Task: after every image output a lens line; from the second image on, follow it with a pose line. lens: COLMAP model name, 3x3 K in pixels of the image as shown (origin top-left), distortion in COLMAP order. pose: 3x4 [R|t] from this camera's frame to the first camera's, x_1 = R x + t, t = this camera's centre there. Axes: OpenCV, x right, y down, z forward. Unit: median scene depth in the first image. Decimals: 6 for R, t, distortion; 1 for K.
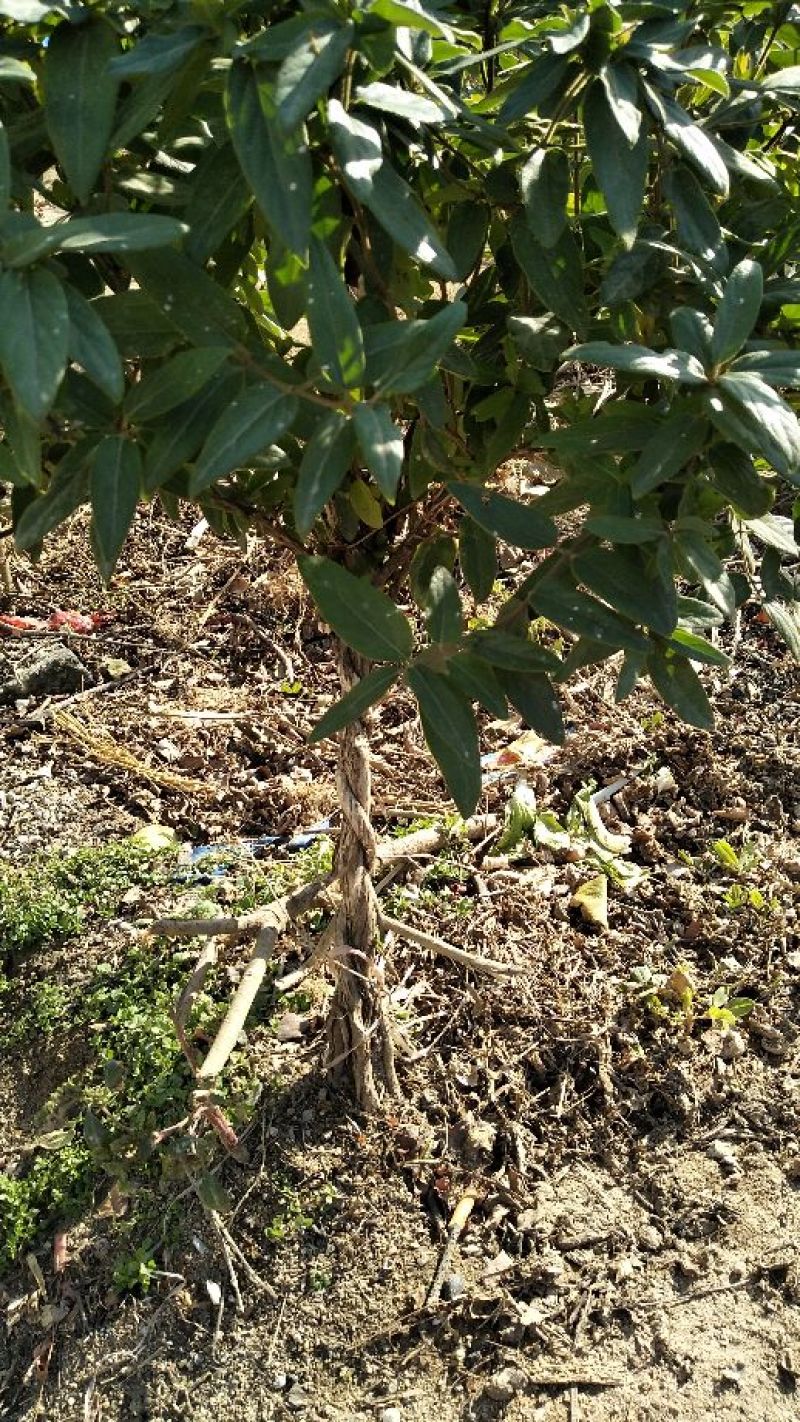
lens RADIAL K [[1083.3, 0, 384.7], [0, 1083.3, 710.9], [0, 0, 1]] dist [0.094533, -0.150713]
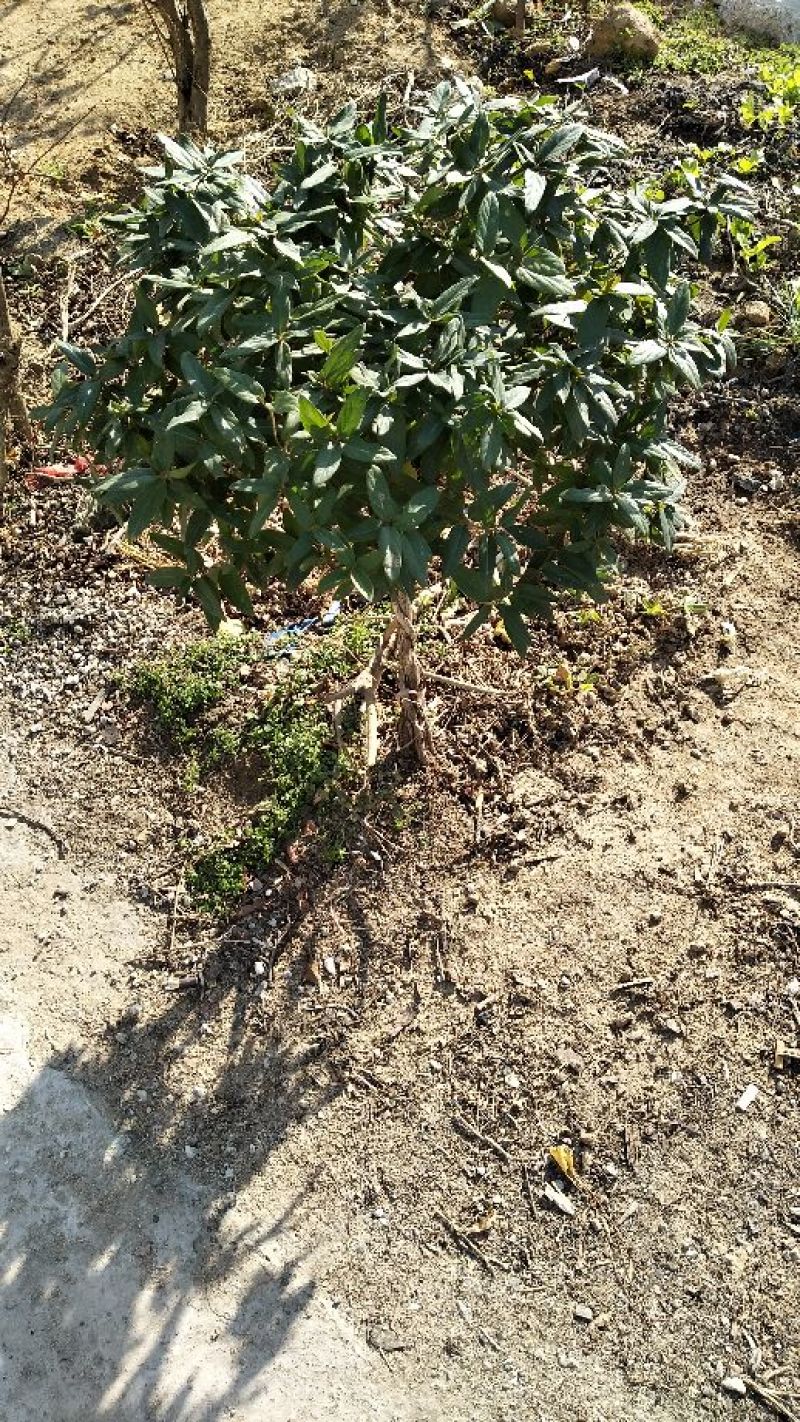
lens RADIAL K [[1083.3, 0, 384.7], [0, 1083.3, 710.9], [0, 0, 1]] dist [0.094533, -0.150713]
pose [[0.970053, -0.169763, 0.173720, -0.413513], [0.103715, 0.936223, 0.335752, -0.396760], [-0.219639, -0.307680, 0.925793, -0.782283]]
